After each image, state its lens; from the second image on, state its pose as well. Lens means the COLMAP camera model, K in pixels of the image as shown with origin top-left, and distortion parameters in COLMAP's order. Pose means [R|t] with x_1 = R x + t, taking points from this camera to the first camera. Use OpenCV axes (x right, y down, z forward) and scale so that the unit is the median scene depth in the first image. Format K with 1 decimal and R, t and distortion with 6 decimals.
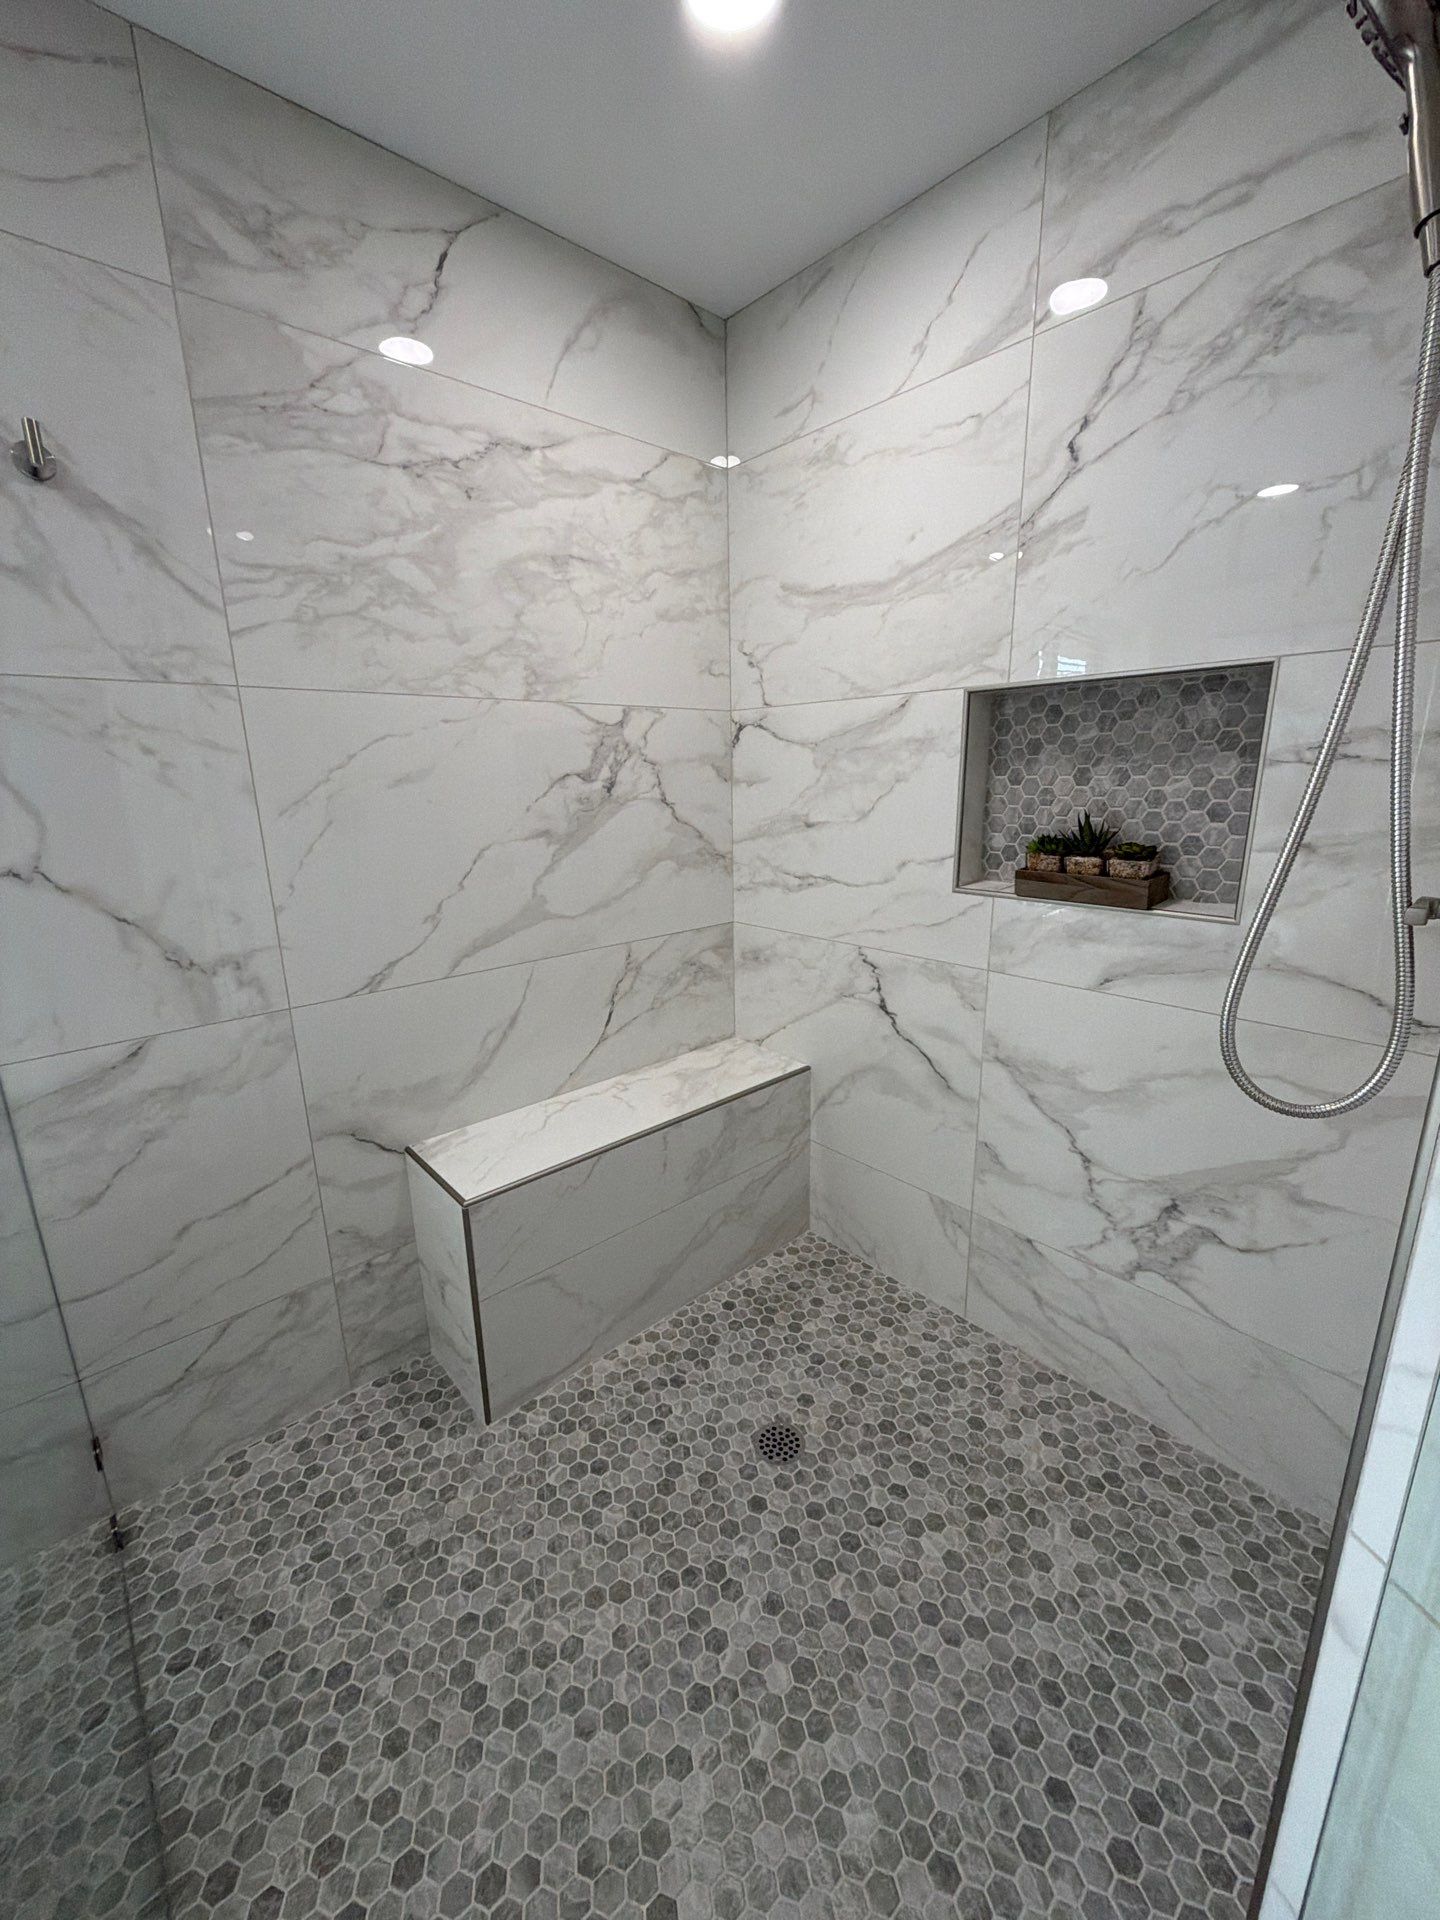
lens RADIAL K [[755.2, 0, 720.9], [0, 755.2, 957.8], [0, 0, 1]] dist [-0.001353, 0.000004]
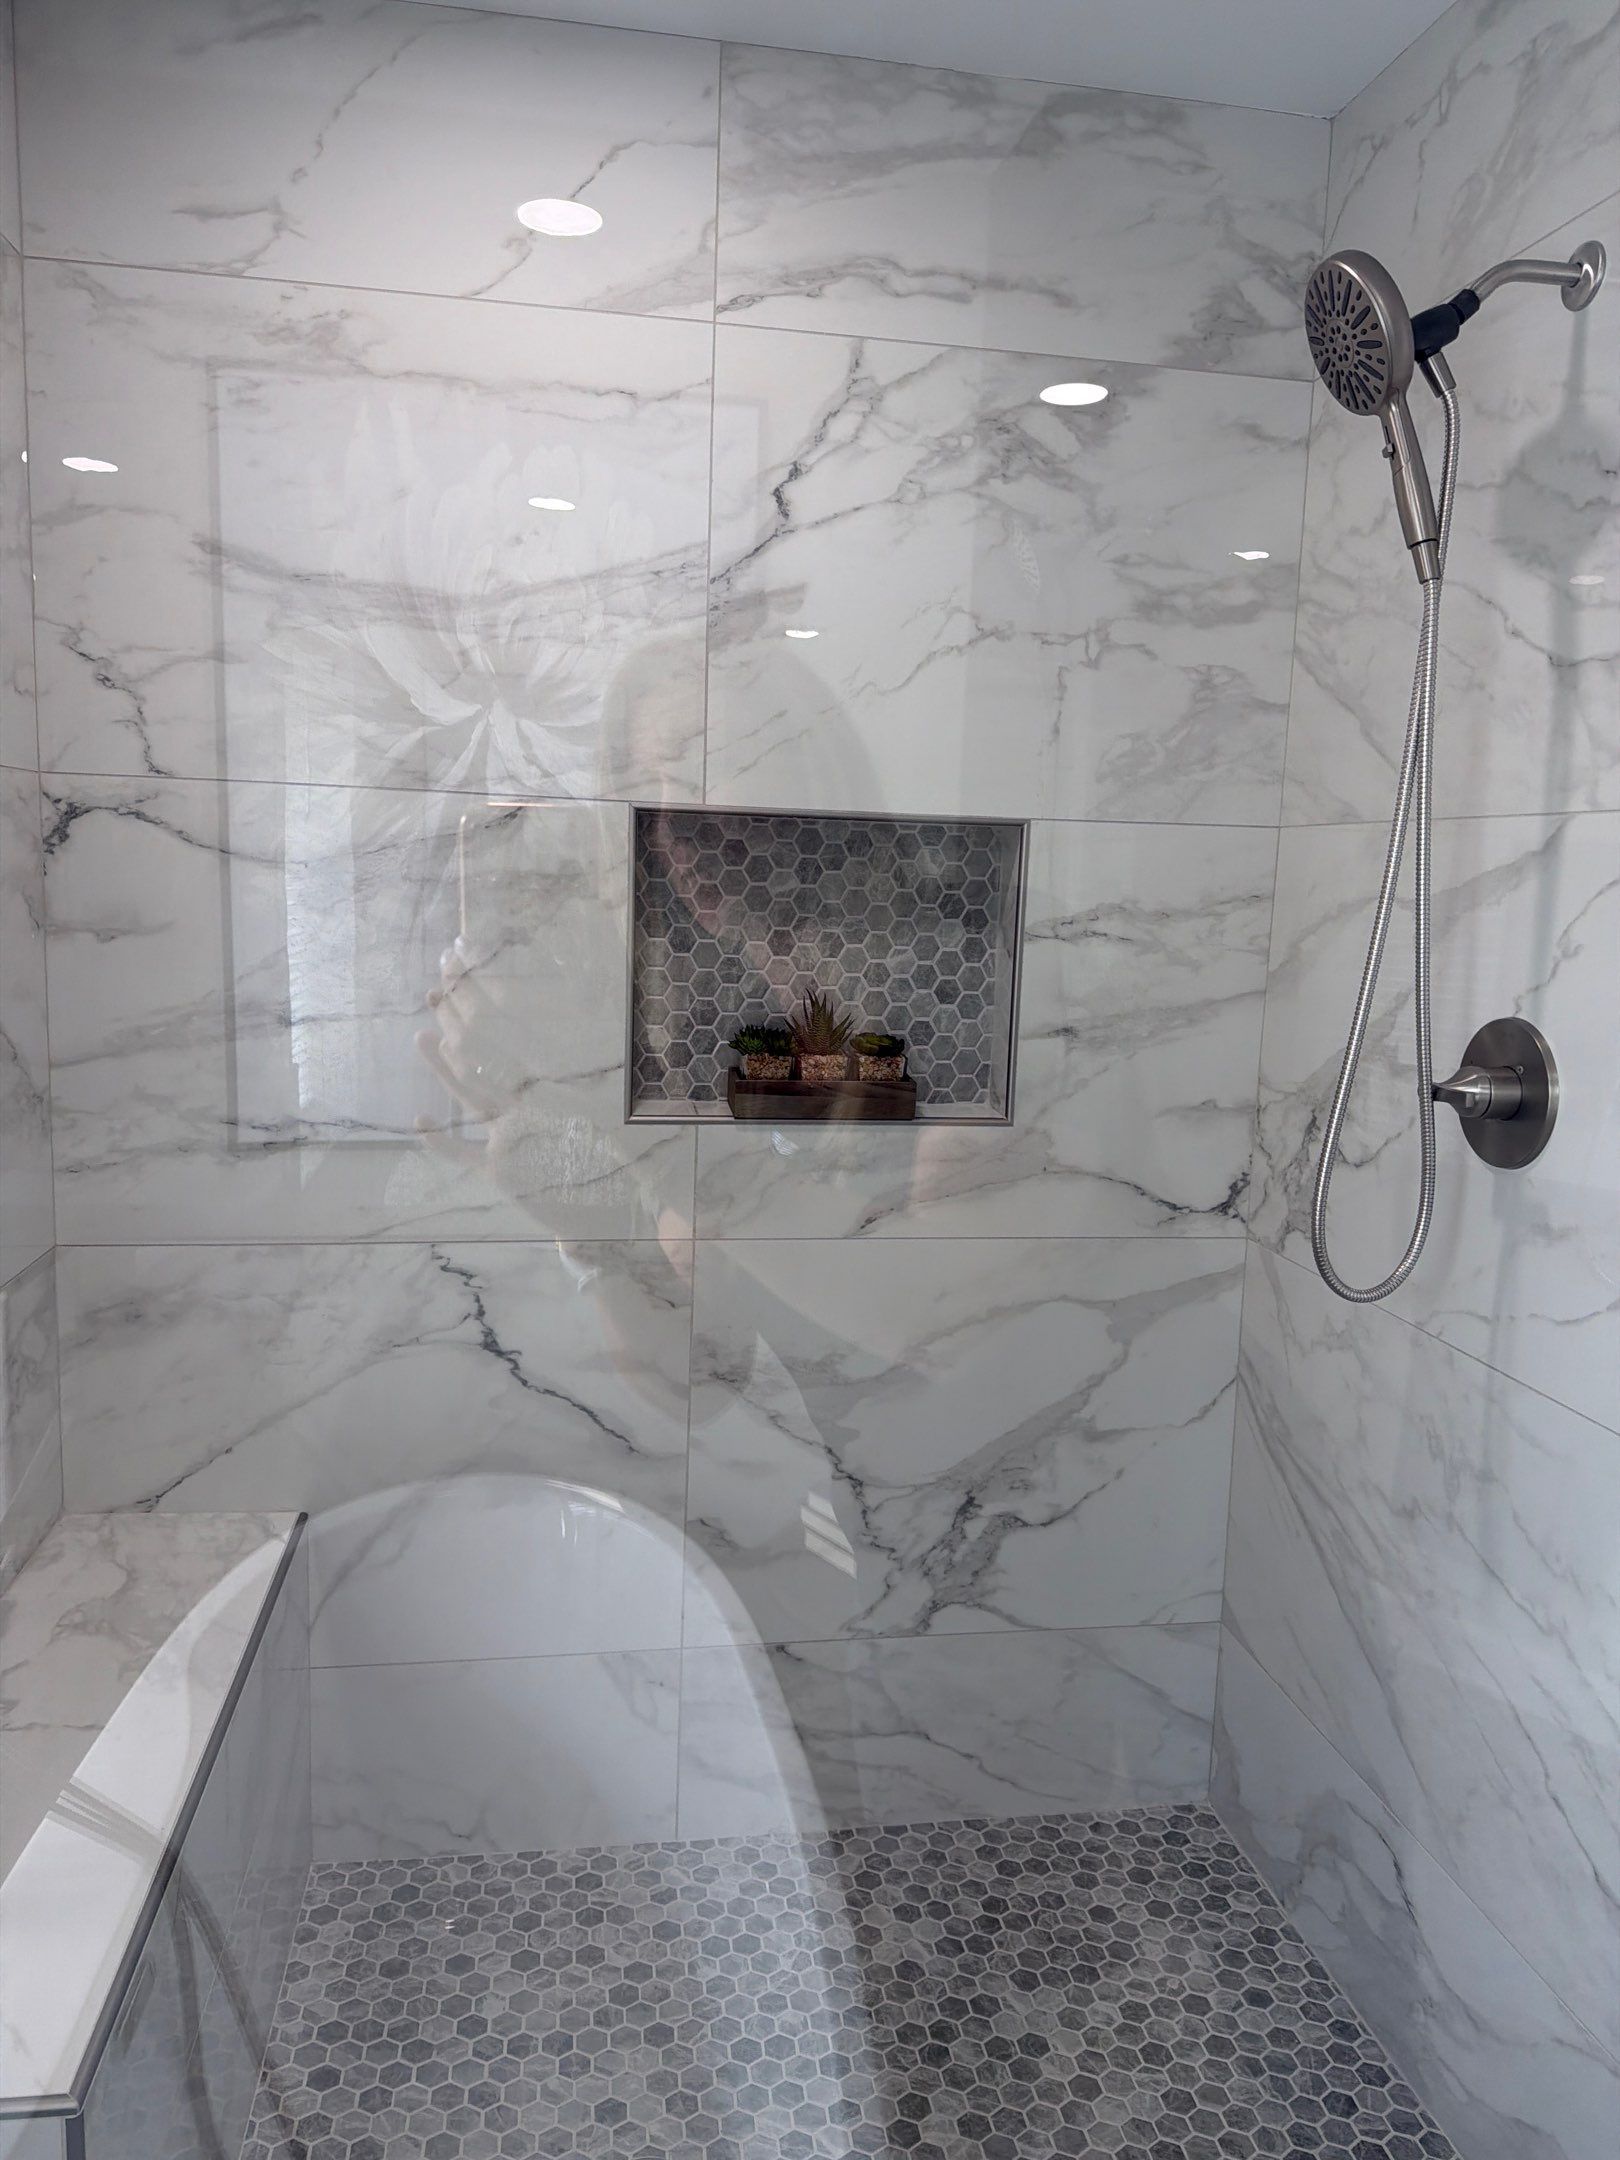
lens RADIAL K [[1514.1, 0, 716.9], [0, 1514.1, 1118.6], [0, 0, 1]] dist [0.056714, -0.076399]
pose [[0.550247, -0.078978, 0.831259, -0.756929], [0.163285, 0.986474, -0.014360, -0.068783], [-0.818881, 0.143634, 0.555701, 0.290405]]
